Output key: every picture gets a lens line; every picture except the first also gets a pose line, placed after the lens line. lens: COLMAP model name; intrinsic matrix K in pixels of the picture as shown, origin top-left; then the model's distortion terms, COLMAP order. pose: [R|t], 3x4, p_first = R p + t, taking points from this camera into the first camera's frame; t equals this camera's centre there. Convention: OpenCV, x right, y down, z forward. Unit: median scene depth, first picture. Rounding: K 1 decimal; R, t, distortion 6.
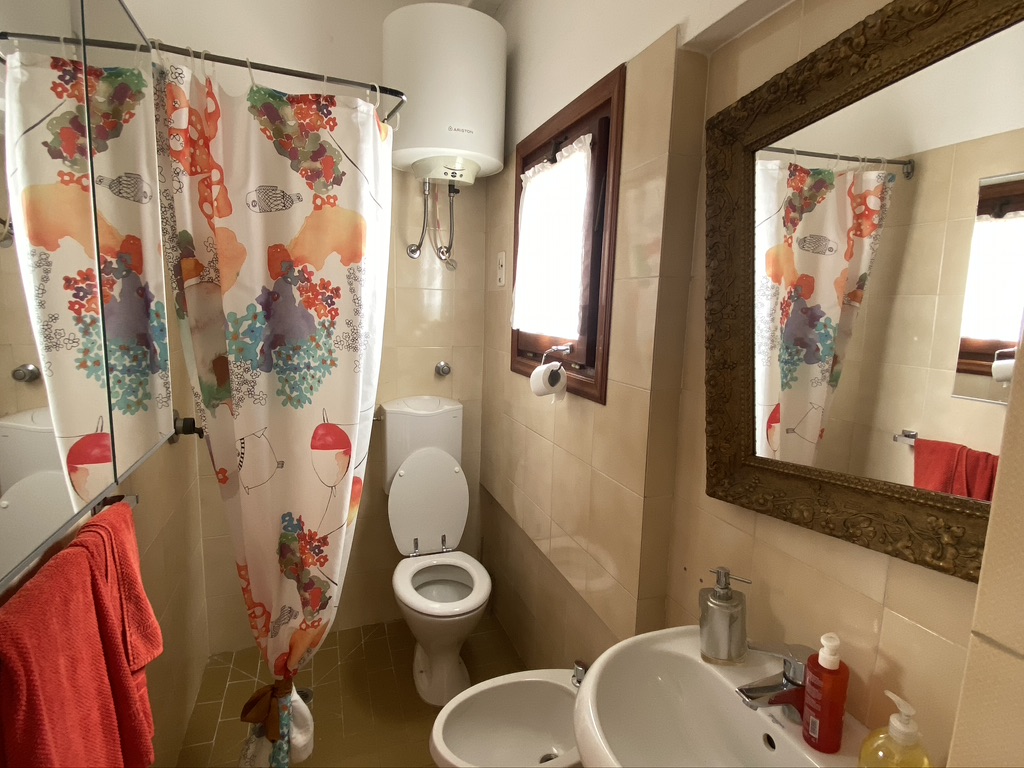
lens RADIAL K [[531.8, 0, 512.0], [0, 531.8, 384.0], [0, 0, 1]] dist [0.011621, -0.018073]
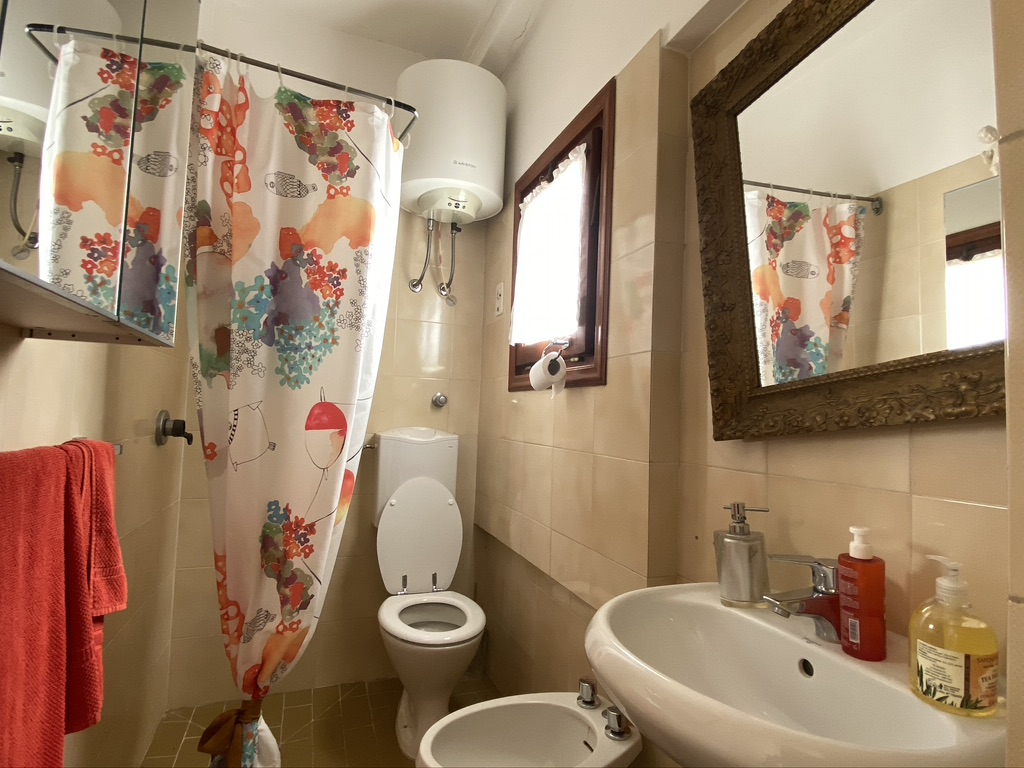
lens RADIAL K [[531.8, 0, 512.0], [0, 531.8, 384.0], [0, 0, 1]] dist [0.011621, -0.018073]
pose [[0.999873, 0.008357, 0.013572, -0.014883], [-0.005504, 0.980179, -0.198039, 0.249142], [-0.014958, 0.197939, 0.980100, 0.026426]]
